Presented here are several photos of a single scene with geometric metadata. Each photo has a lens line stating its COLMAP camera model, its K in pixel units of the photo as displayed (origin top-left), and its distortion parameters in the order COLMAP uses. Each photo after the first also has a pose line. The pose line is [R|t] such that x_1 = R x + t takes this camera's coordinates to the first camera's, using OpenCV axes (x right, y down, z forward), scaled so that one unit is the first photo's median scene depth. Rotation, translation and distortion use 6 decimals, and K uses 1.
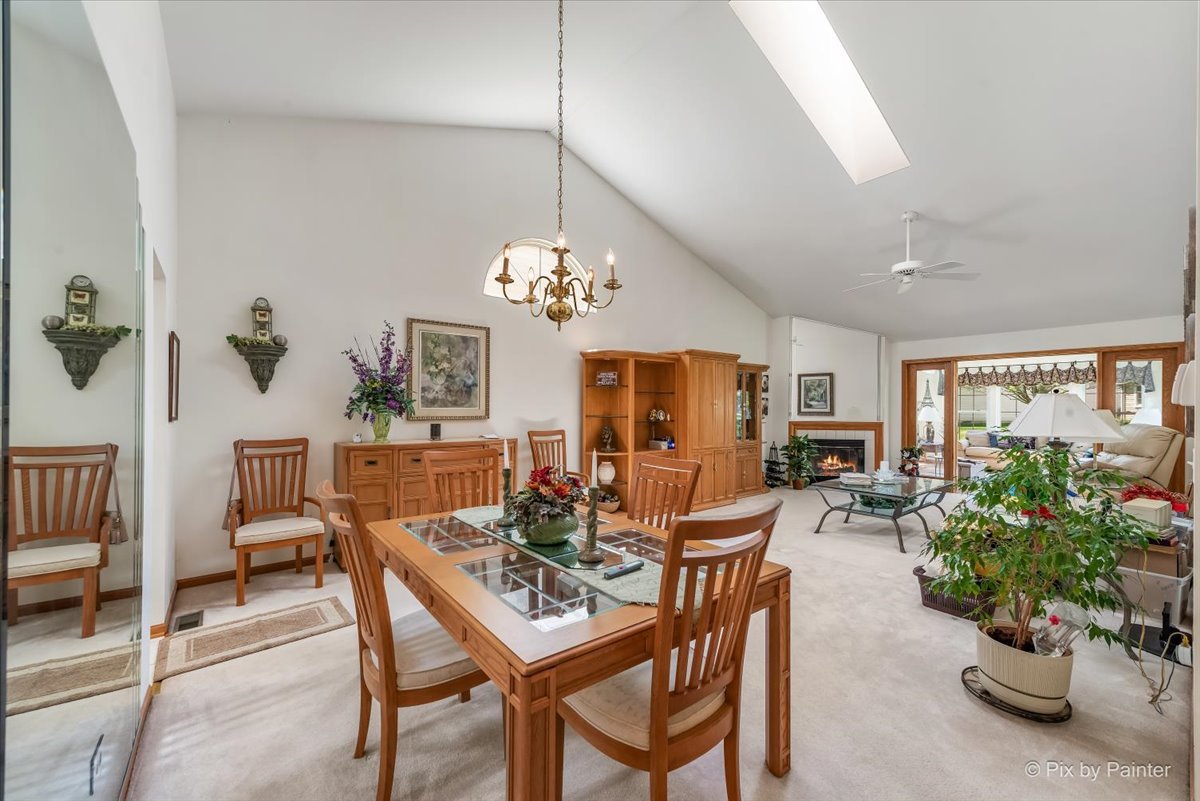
lens RADIAL K [[468.3, 0, 595.3], [0, 468.3, 409.5], [0, 0, 1]] dist [-0.000127, -0.000404]
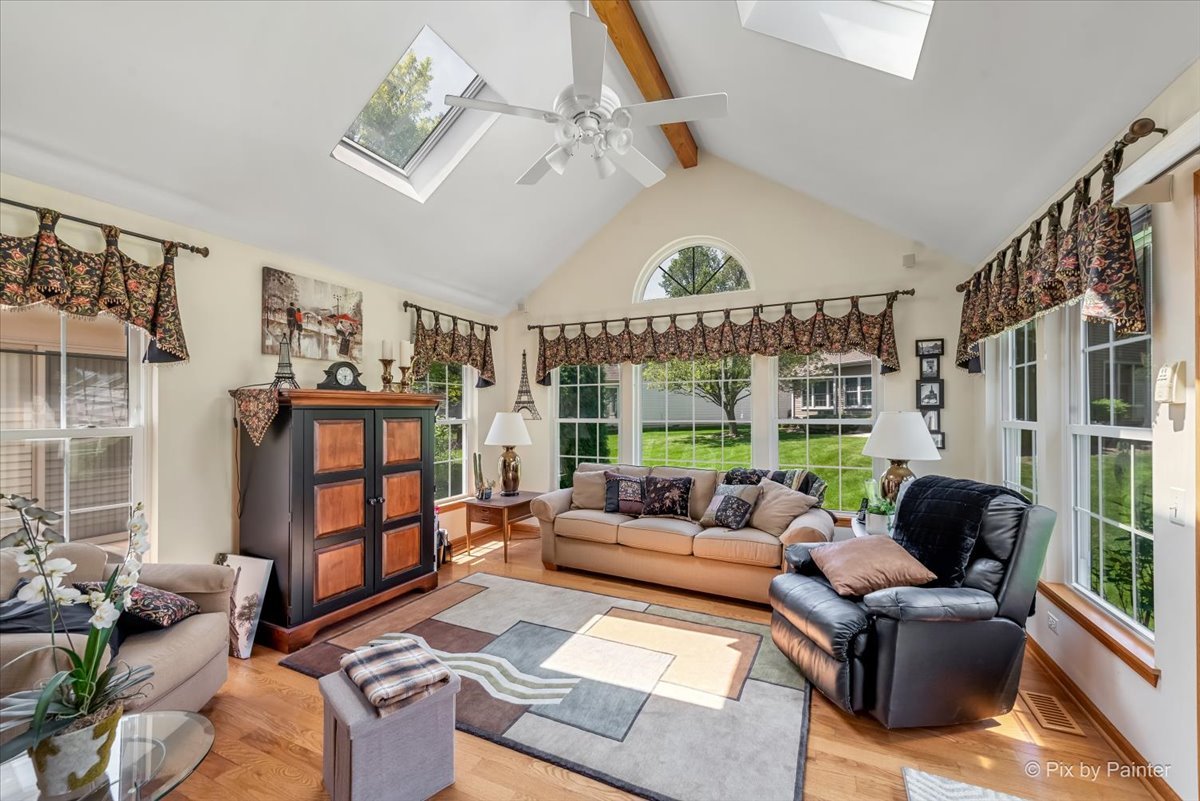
lens RADIAL K [[468.3, 0, 596.8], [0, 468.3, 410.6], [0, 0, 1]] dist [-0.000127, -0.000404]
pose [[0.891908, -0.006118, 0.452176, 0.834819], [0.009954, 0.999932, -0.006105, -0.003282], [-0.452107, 0.009946, 0.891908, 0.821967]]
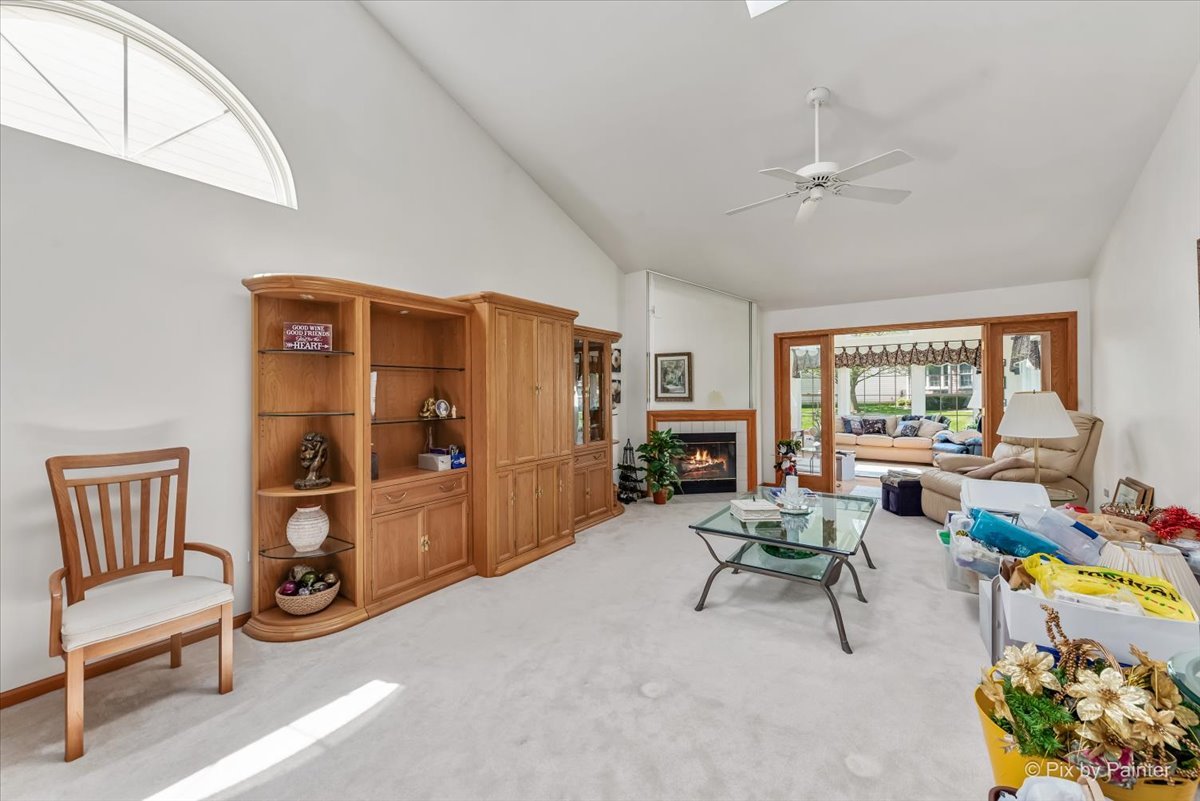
lens RADIAL K [[468.3, 0, 600.5], [0, 468.3, 390.2], [0, 0, 1]] dist [-0.000127, -0.000404]
pose [[0.954349, -0.008122, 0.298583, 0.124561], [0.011632, 0.999883, -0.009980, -0.001507], [-0.298467, 0.012997, 0.954331, 0.321095]]
